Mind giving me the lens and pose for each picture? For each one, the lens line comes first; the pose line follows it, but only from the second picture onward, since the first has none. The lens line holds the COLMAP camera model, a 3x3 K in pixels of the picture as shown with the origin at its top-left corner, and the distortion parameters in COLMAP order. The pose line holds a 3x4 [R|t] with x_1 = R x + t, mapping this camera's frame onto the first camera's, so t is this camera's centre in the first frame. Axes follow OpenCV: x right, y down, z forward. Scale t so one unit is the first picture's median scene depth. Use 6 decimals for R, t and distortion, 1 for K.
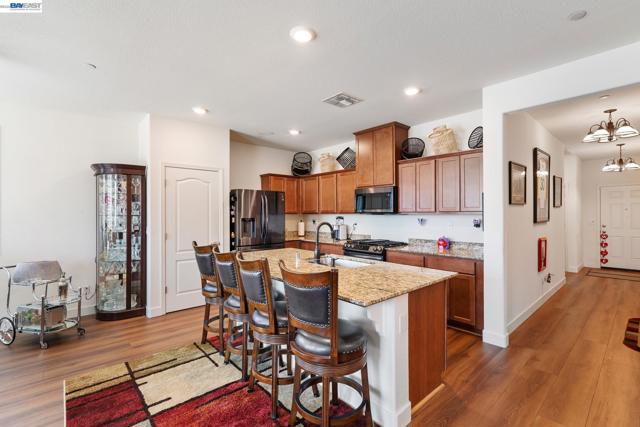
lens RADIAL K [[297.5, 0, 314.0], [0, 297.5, 211.1], [0, 0, 1]] dist [-0.004030, -0.000261]
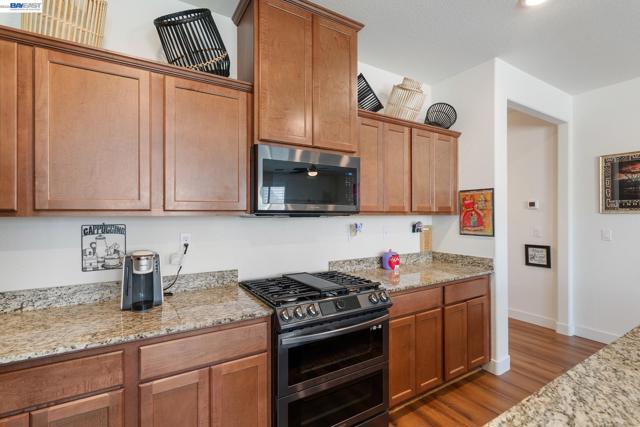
lens RADIAL K [[297.5, 0, 319.1], [0, 297.5, 215.4], [0, 0, 1]] dist [-0.004030, -0.000261]
pose [[0.170073, 0.002170, 0.985429, -0.216129], [-0.005399, 0.999985, -0.001270, 0.010437], [-0.985417, -0.005104, 0.170082, 0.968403]]
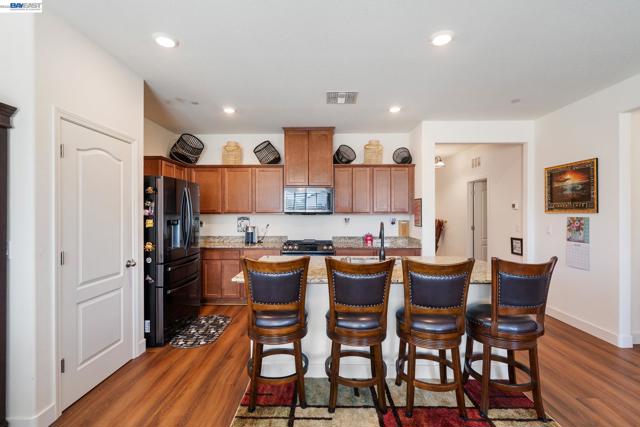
lens RADIAL K [[297.5, 0, 318.0], [0, 297.5, 214.2], [0, 0, 1]] dist [-0.004030, -0.000261]
pose [[0.663958, 0.001362, 0.747768, -0.553272], [-0.007359, 0.999962, 0.004713, 0.005405], [-0.747733, -0.008632, 0.663943, 0.330774]]
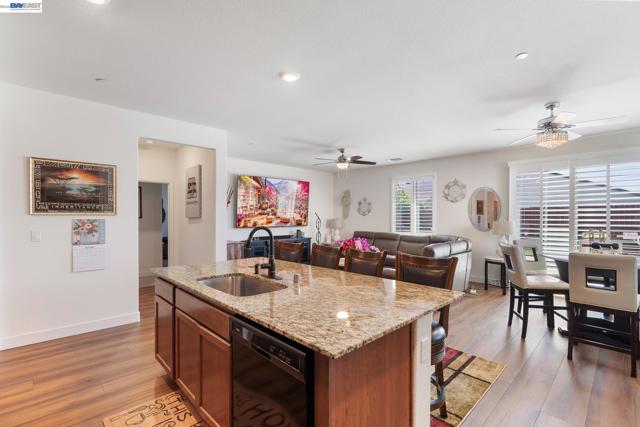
lens RADIAL K [[297.5, 0, 319.6], [0, 297.5, 214.4], [0, 0, 1]] dist [-0.004030, -0.000261]
pose [[-0.998450, -0.000813, -0.055651, -0.047899], [-0.000144, 0.999928, -0.012030, 0.008446], [0.055656, -0.012003, -0.998378, 1.172012]]
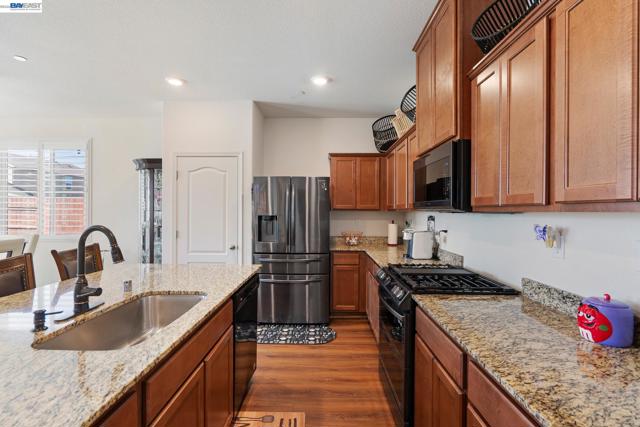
lens RADIAL K [[297.5, 0, 314.9], [0, 297.5, 212.4], [0, 0, 1]] dist [-0.004030, -0.000261]
pose [[0.743847, 0.010928, -0.668260, 0.386862], [-0.003384, 0.999915, 0.012584, 0.006343], [0.668341, -0.007099, 0.743821, 0.575311]]
